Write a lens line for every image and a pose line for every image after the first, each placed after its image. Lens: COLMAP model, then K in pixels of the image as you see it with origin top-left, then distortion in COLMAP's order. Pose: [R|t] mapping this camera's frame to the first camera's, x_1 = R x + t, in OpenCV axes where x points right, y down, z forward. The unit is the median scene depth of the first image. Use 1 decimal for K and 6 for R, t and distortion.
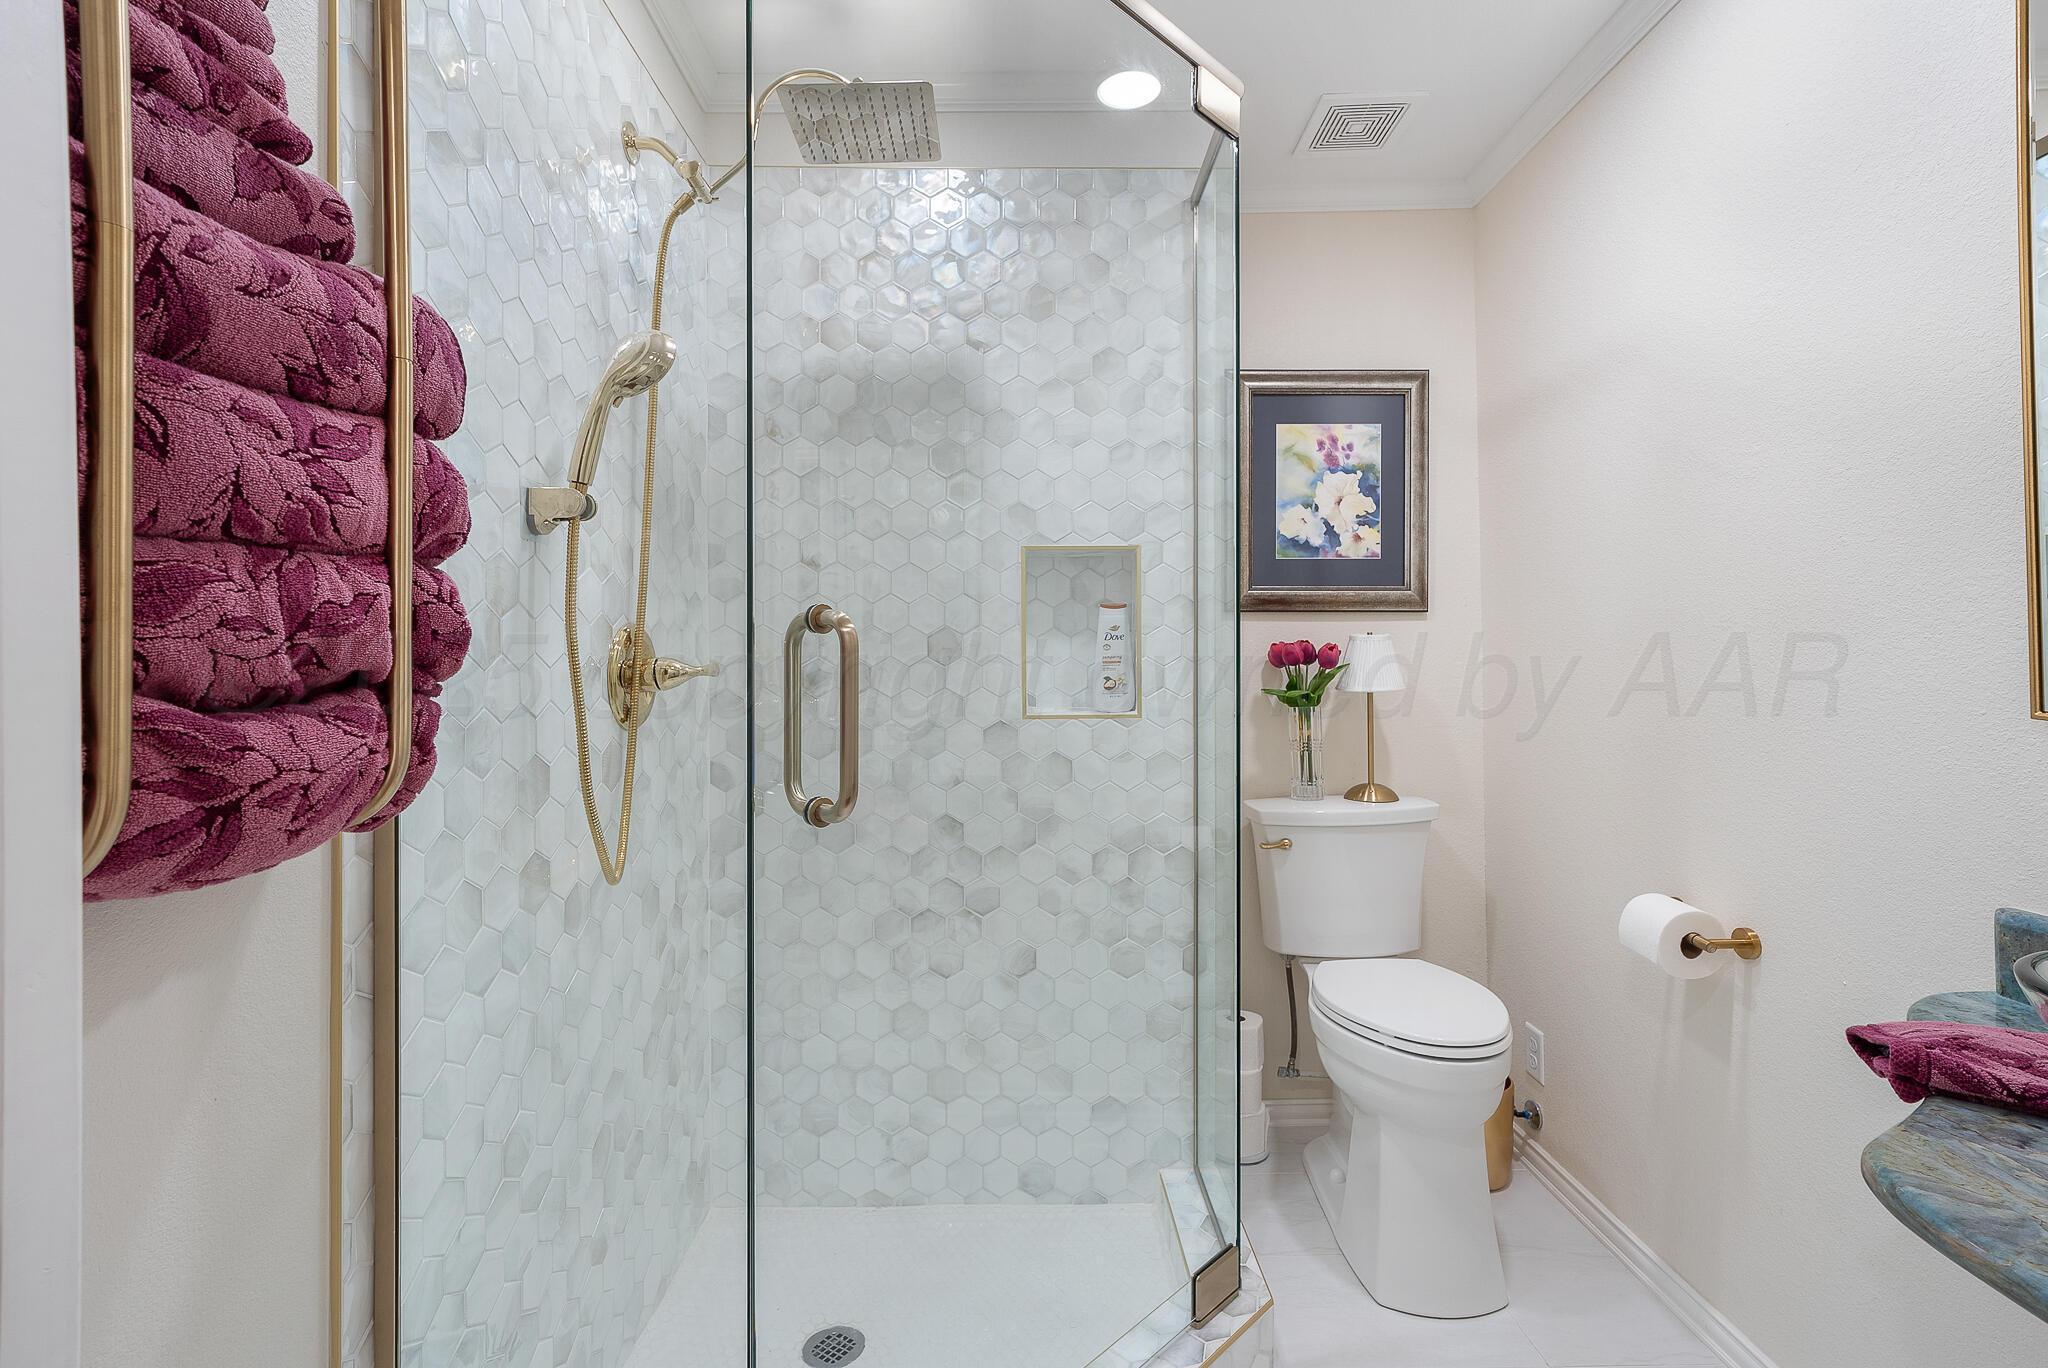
lens RADIAL K [[913.5, 0, 1025.6], [0, 913.5, 675.6], [0, 0, 1]] dist [-0.006585, 0.004153]
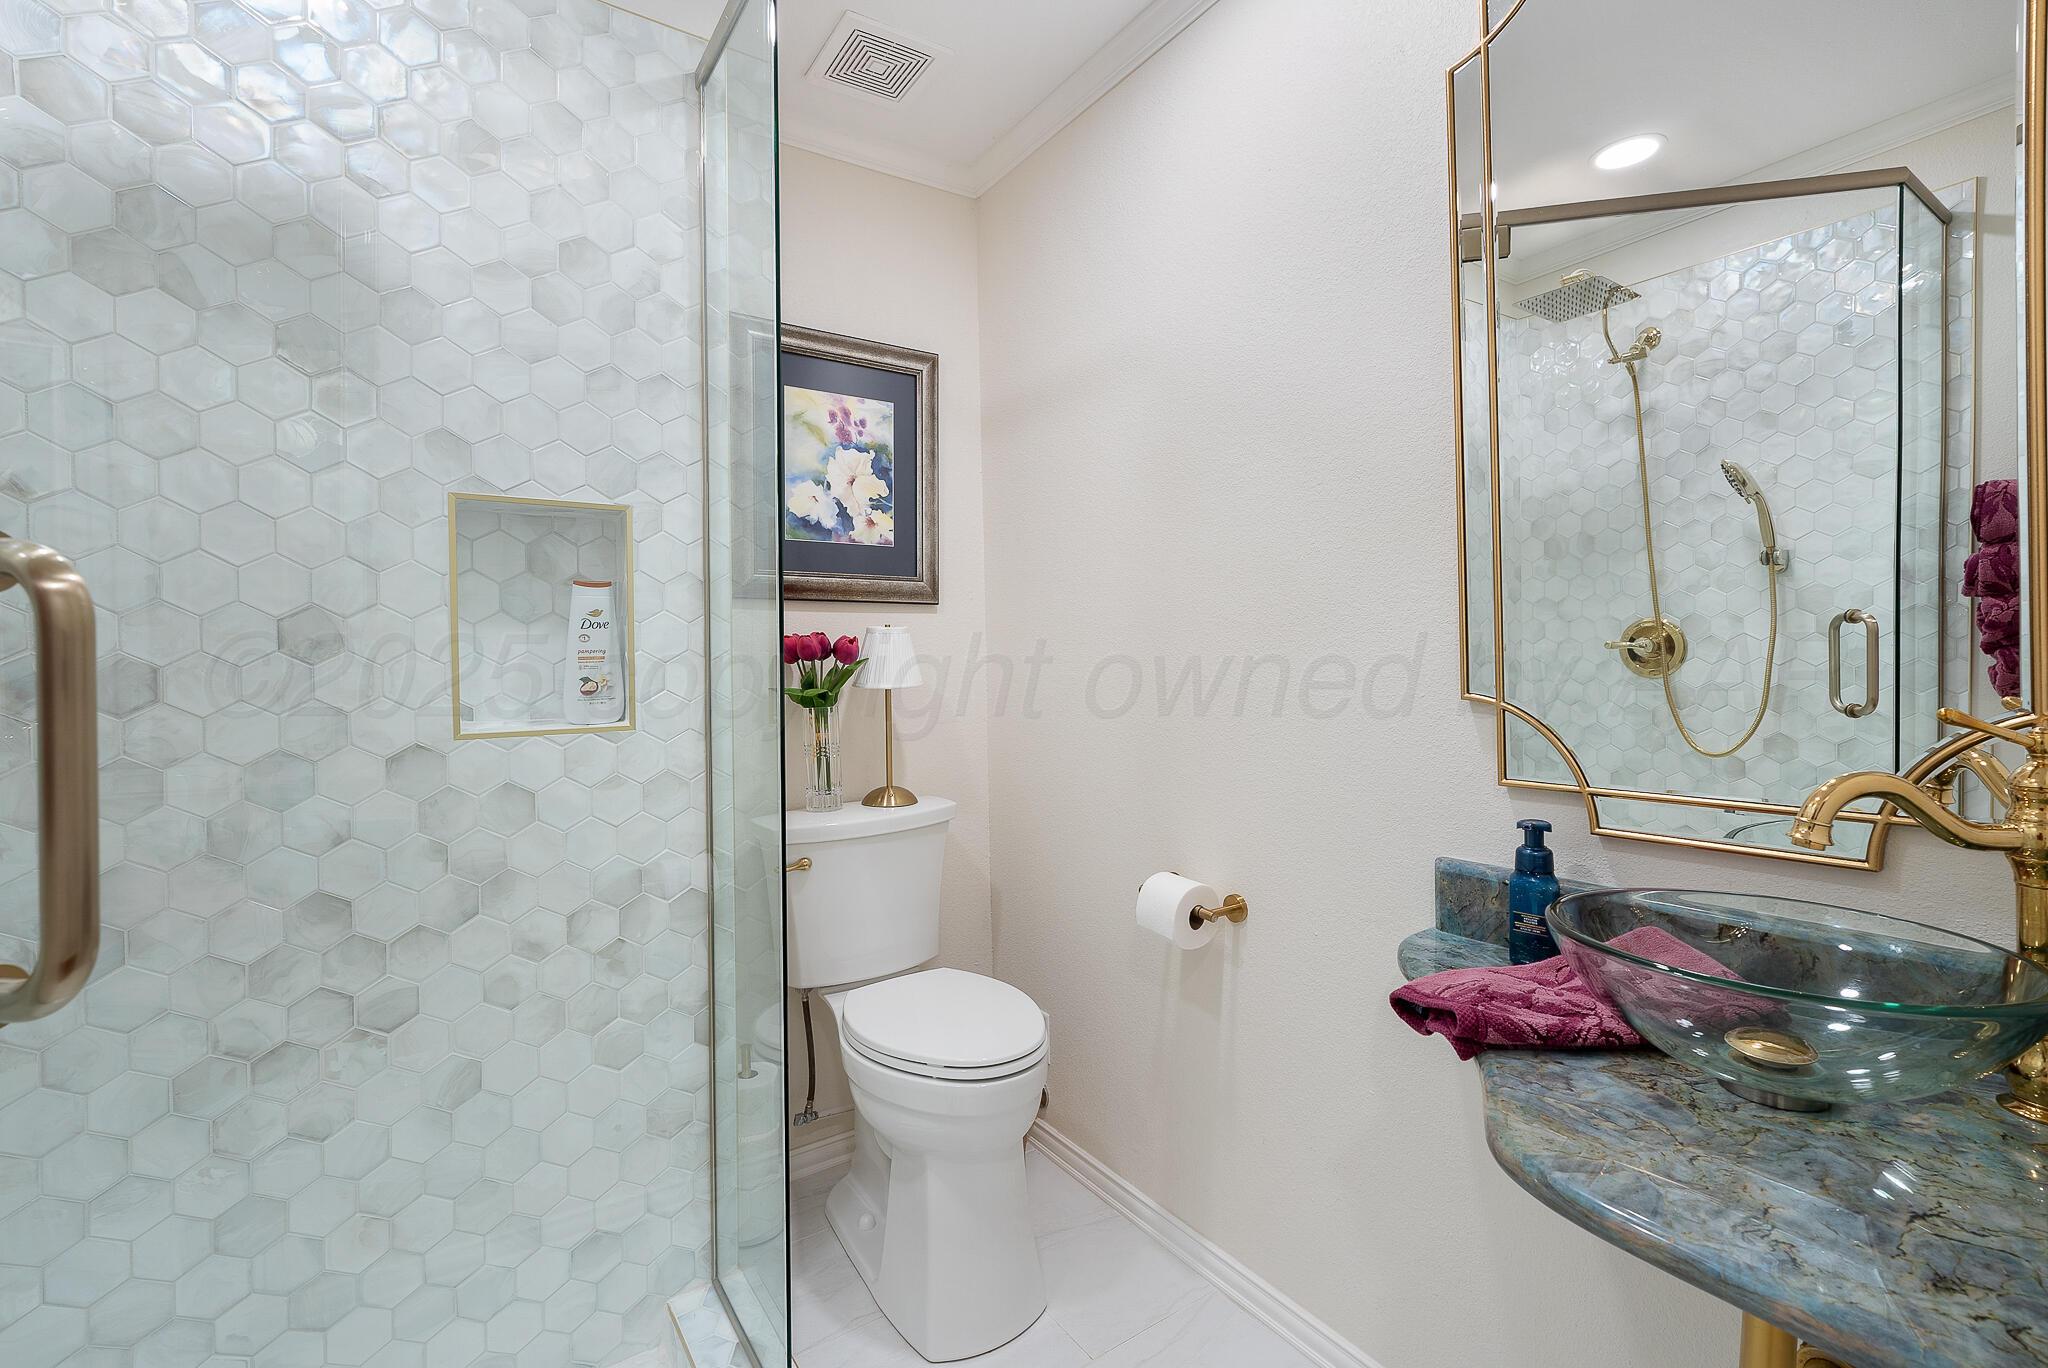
lens RADIAL K [[913.5, 0, 1030.7], [0, 913.5, 671.2], [0, 0, 1]] dist [-0.006585, 0.004153]
pose [[0.831566, -0.013813, 0.555254, -0.022754], [0.014173, 0.999893, 0.003649, -0.001533], [-0.555245, 0.004835, 0.831673, 0.172265]]
